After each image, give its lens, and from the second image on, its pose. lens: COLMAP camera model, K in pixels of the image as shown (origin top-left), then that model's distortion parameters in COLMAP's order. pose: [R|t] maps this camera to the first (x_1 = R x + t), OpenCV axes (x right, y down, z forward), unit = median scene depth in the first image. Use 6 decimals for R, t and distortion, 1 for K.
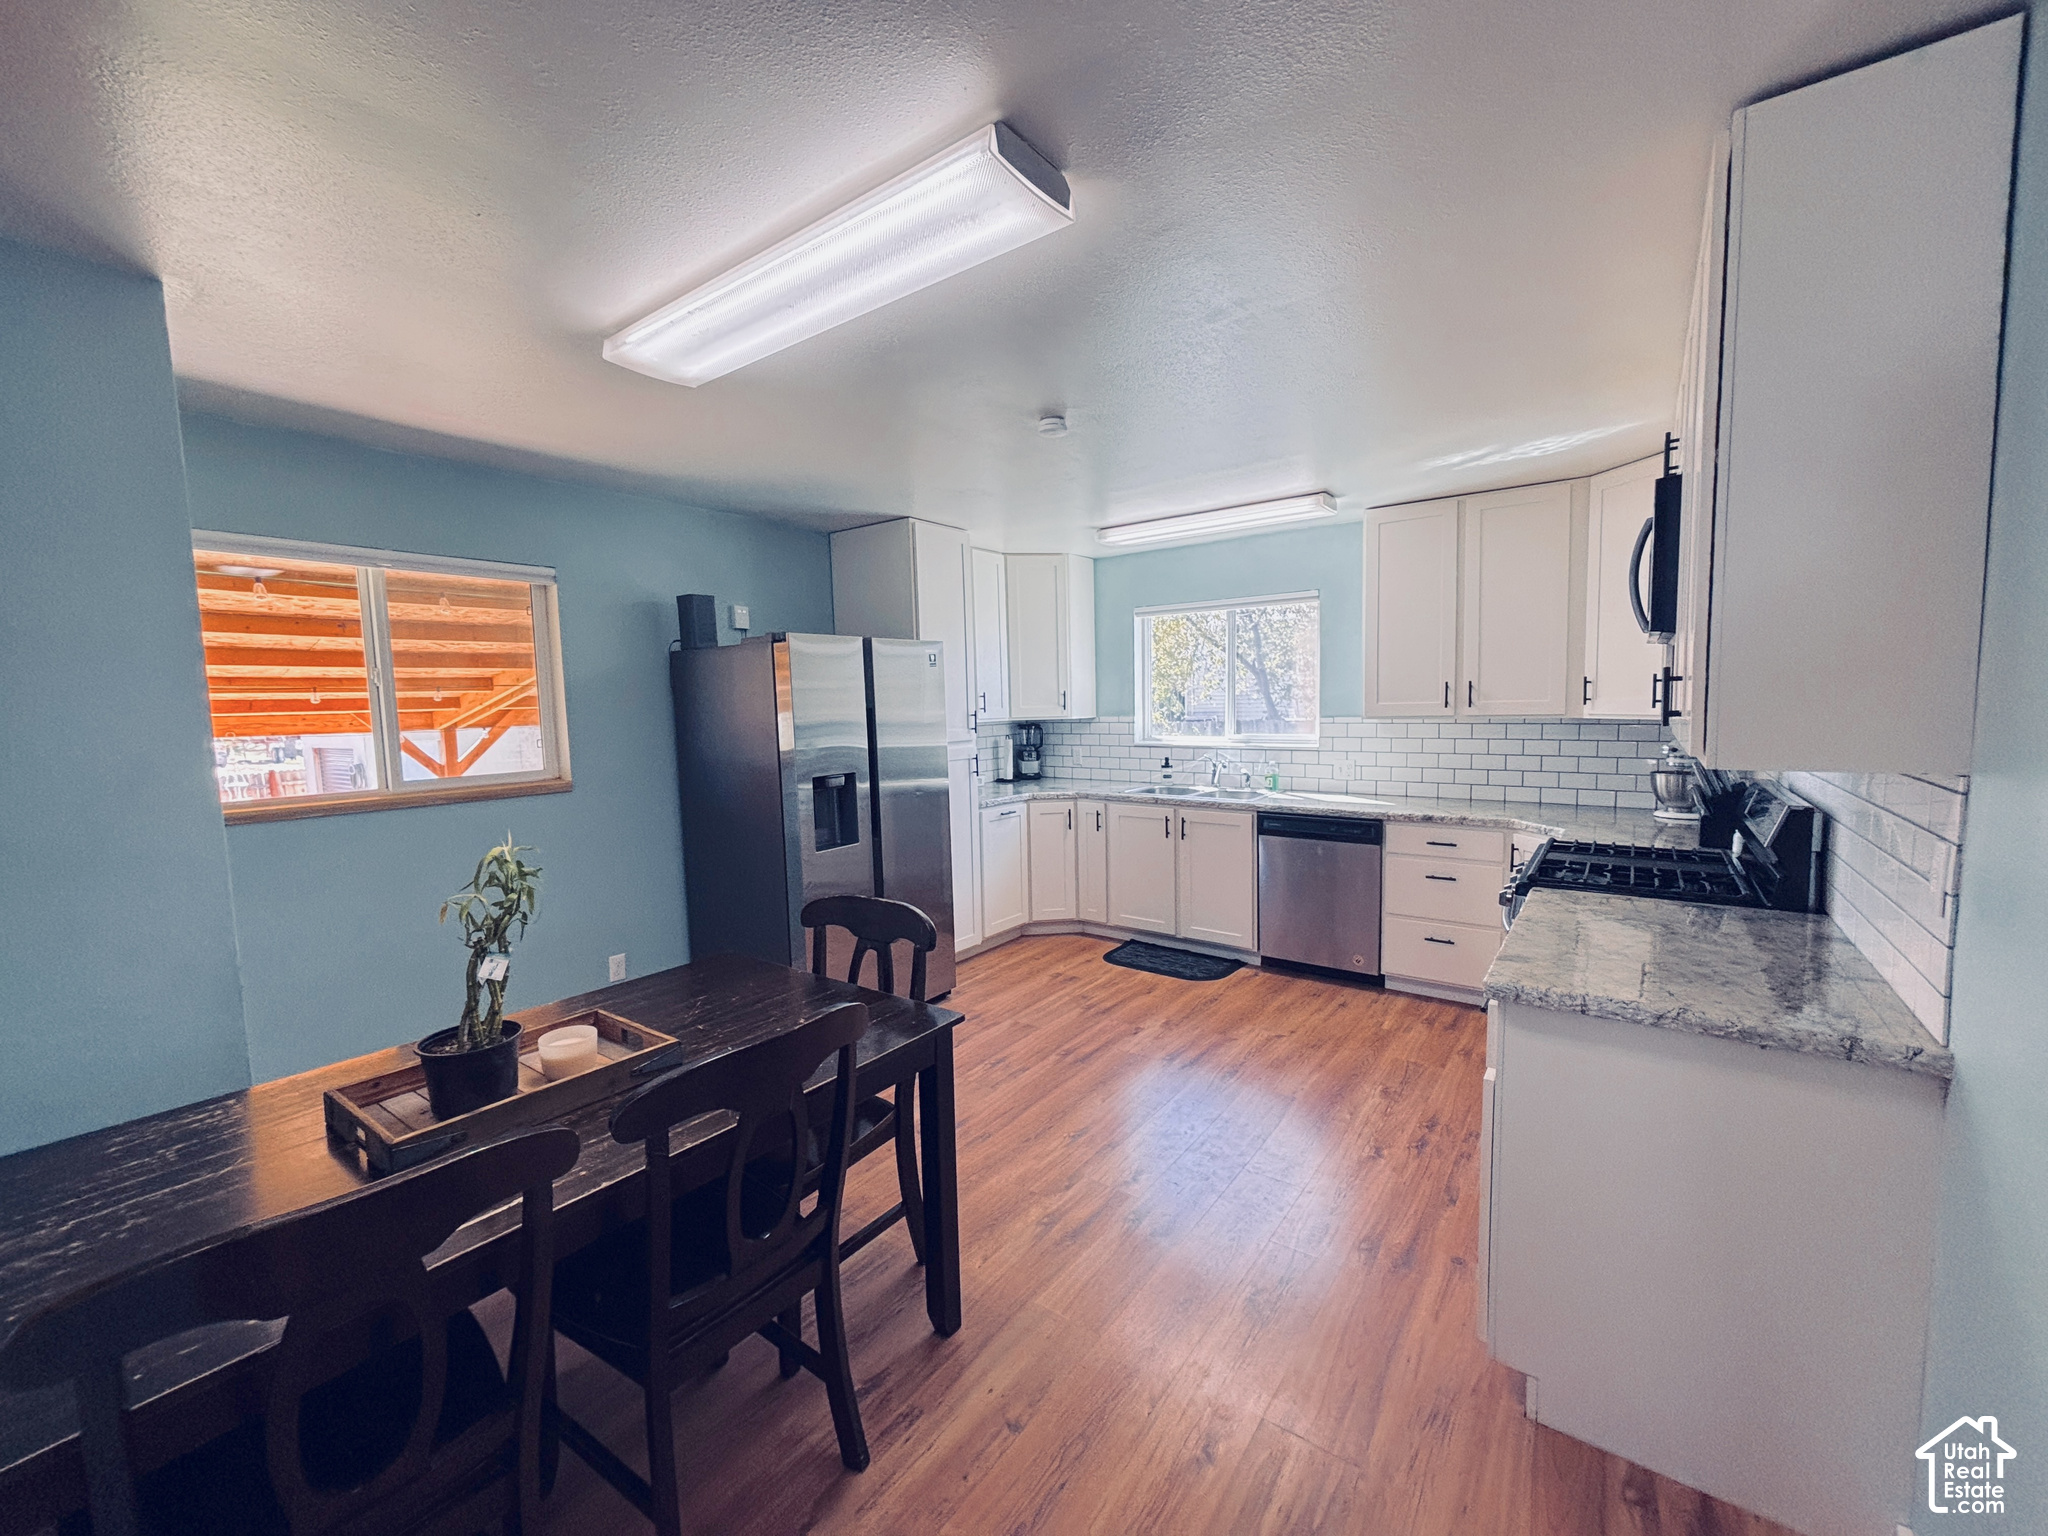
lens RADIAL K [[822.5, 0, 1022.2], [0, 822.5, 769.8], [0, 0, 1]] dist [-0.000294, -0.000617]
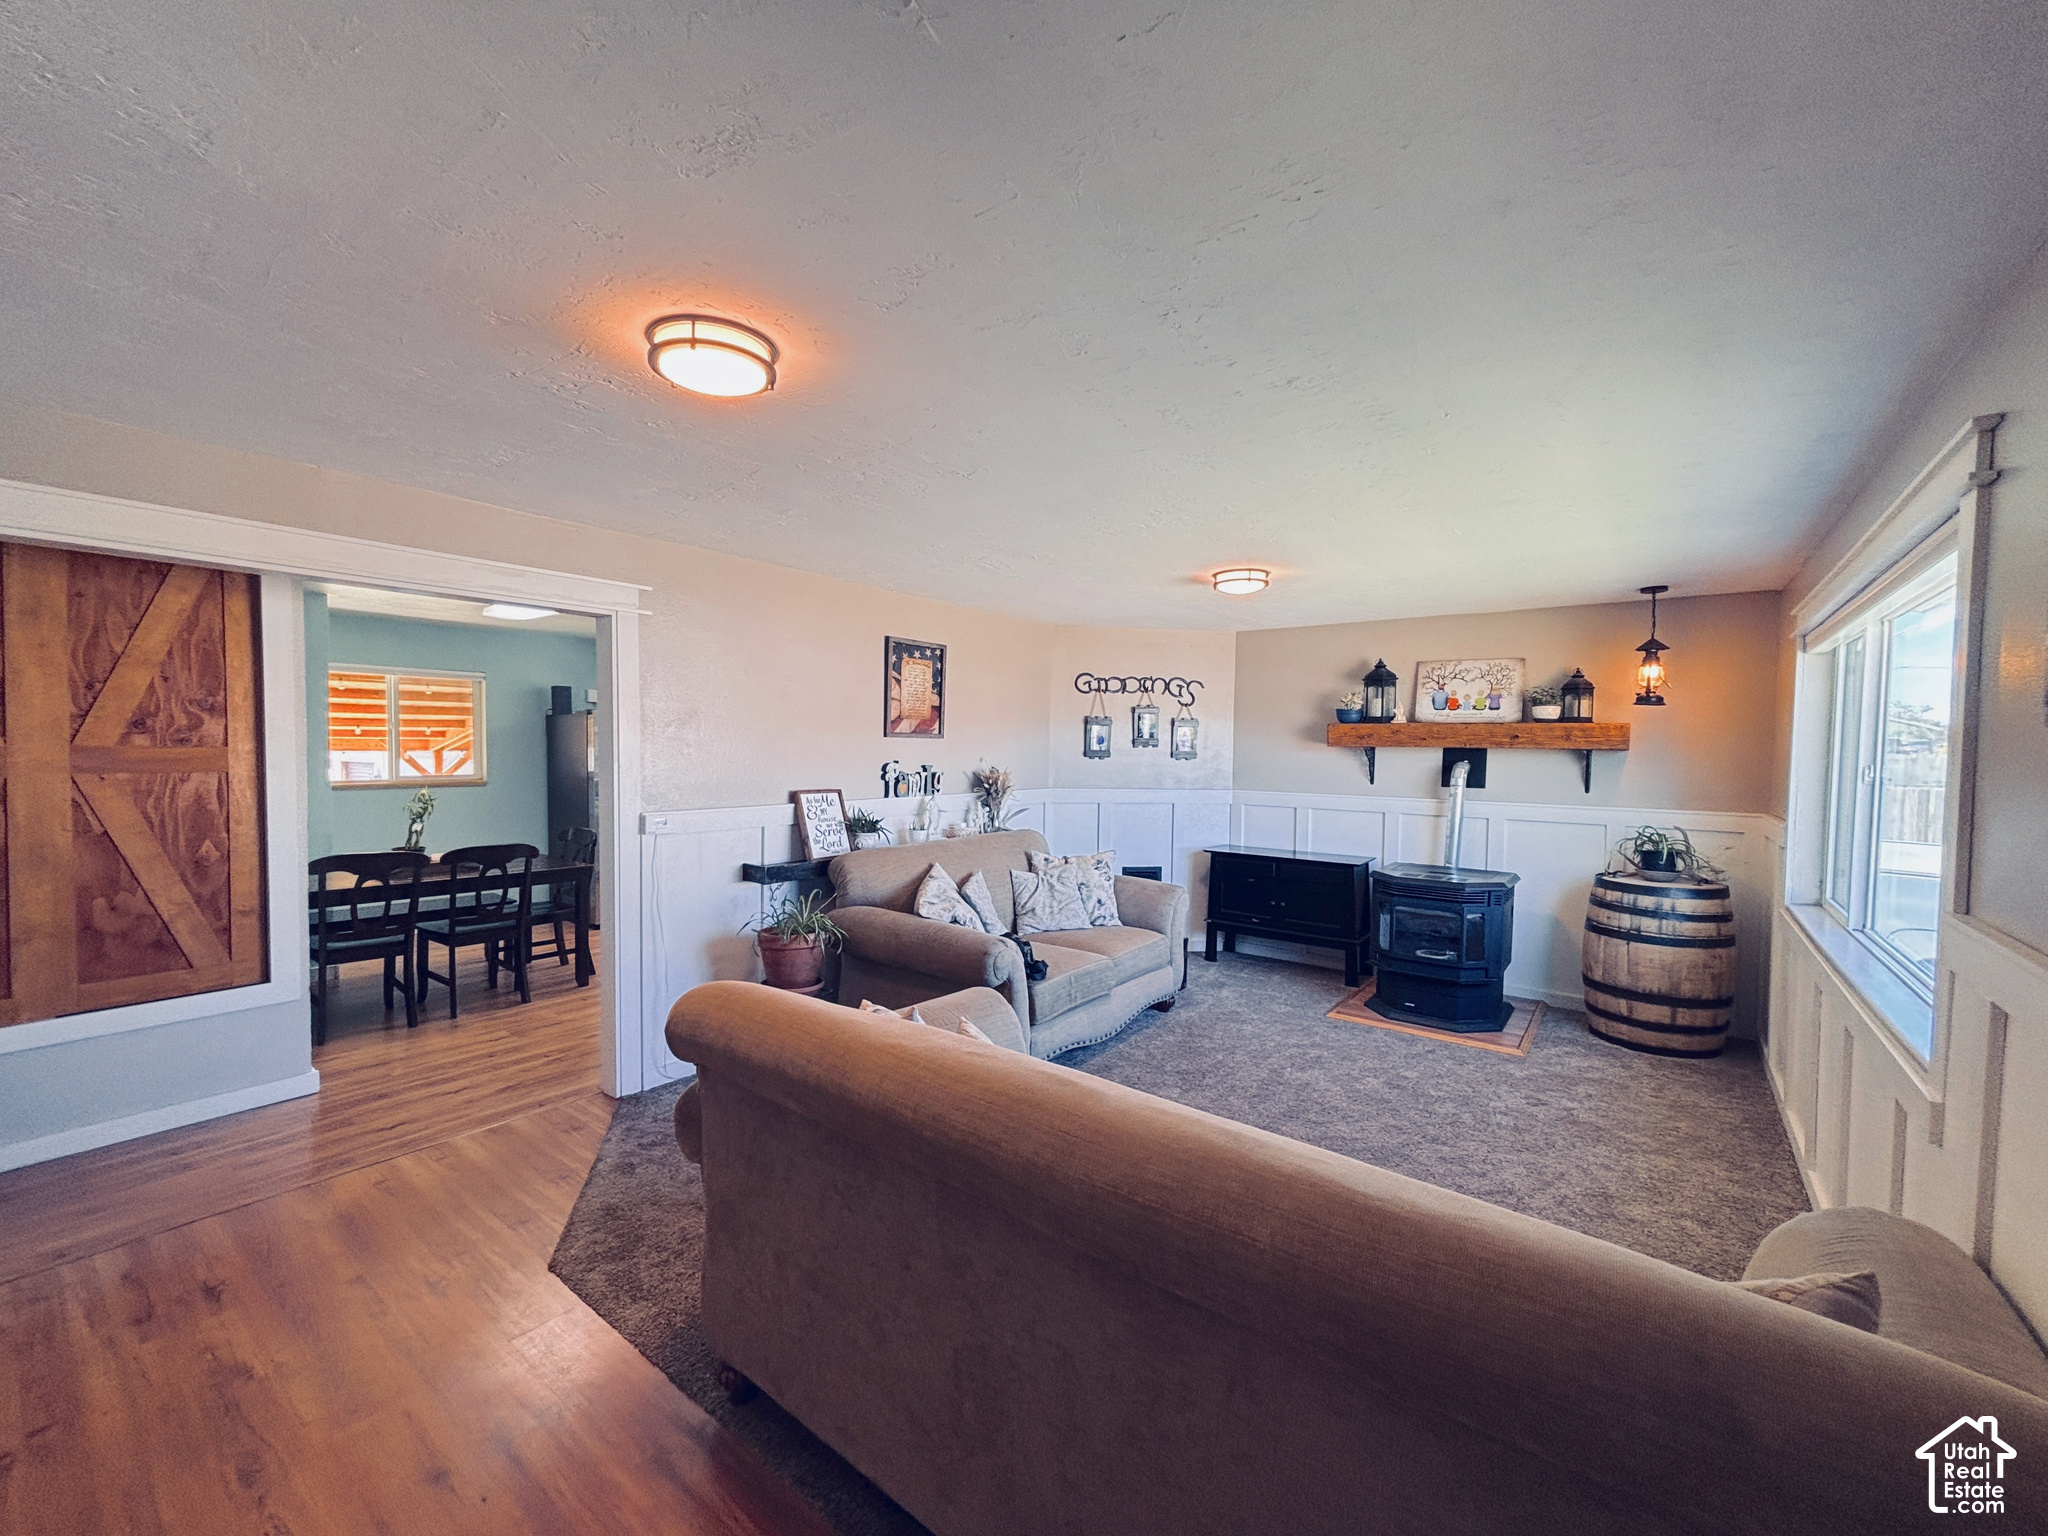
lens RADIAL K [[822.5, 0, 1023.2], [0, 822.5, 776.9], [0, 0, 1]] dist [-0.000294, -0.000617]
pose [[0.998887, 0.045345, -0.012973, 0.671827], [-0.045946, 0.997663, -0.050574, 0.043160], [0.010650, 0.051114, 0.998636, -0.836693]]
